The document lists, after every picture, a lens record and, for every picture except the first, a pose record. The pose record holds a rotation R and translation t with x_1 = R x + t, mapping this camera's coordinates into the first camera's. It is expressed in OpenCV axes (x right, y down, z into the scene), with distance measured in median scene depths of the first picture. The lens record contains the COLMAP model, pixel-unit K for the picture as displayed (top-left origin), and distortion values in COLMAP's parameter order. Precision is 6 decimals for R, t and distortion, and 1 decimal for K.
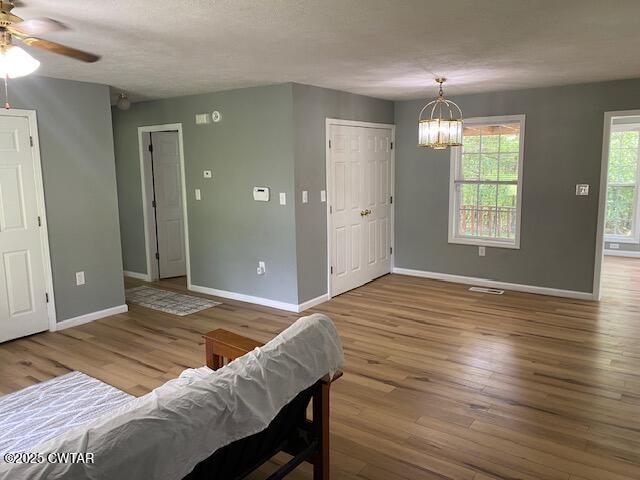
lens RADIAL K [[484.9, 0, 321.4], [0, 484.9, 239.2], [0, 0, 1]] dist [-0.006210, -0.001988]
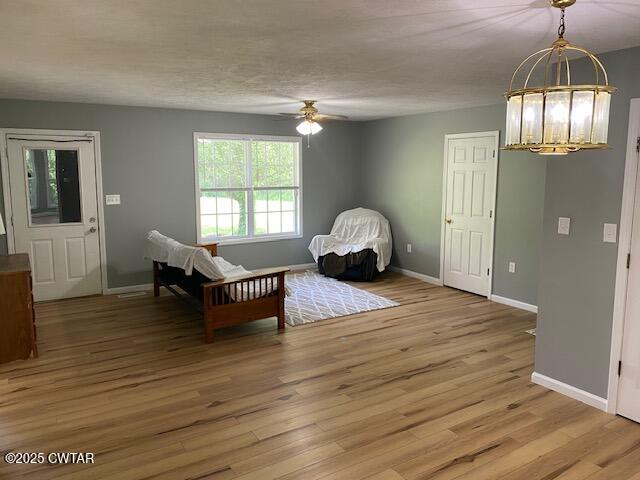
lens RADIAL K [[484.9, 0, 322.5], [0, 484.9, 238.8], [0, 0, 1]] dist [-0.006210, -0.001988]
pose [[-0.401532, 0.140825, -0.904953, 0.748896], [-0.141370, 0.966734, 0.213166, -0.174699], [0.904868, 0.213527, -0.368267, 0.999794]]
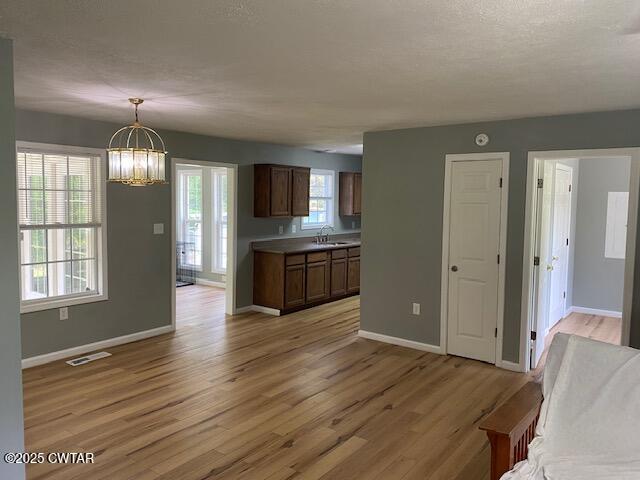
lens RADIAL K [[484.9, 0, 339.4], [0, 484.9, 226.3], [0, 0, 1]] dist [-0.006210, -0.001988]
pose [[0.005759, -0.043697, 0.999028, -0.561424], [0.142971, 0.988817, 0.042426, -0.108391], [-0.989710, 0.142587, 0.011942, 0.681536]]
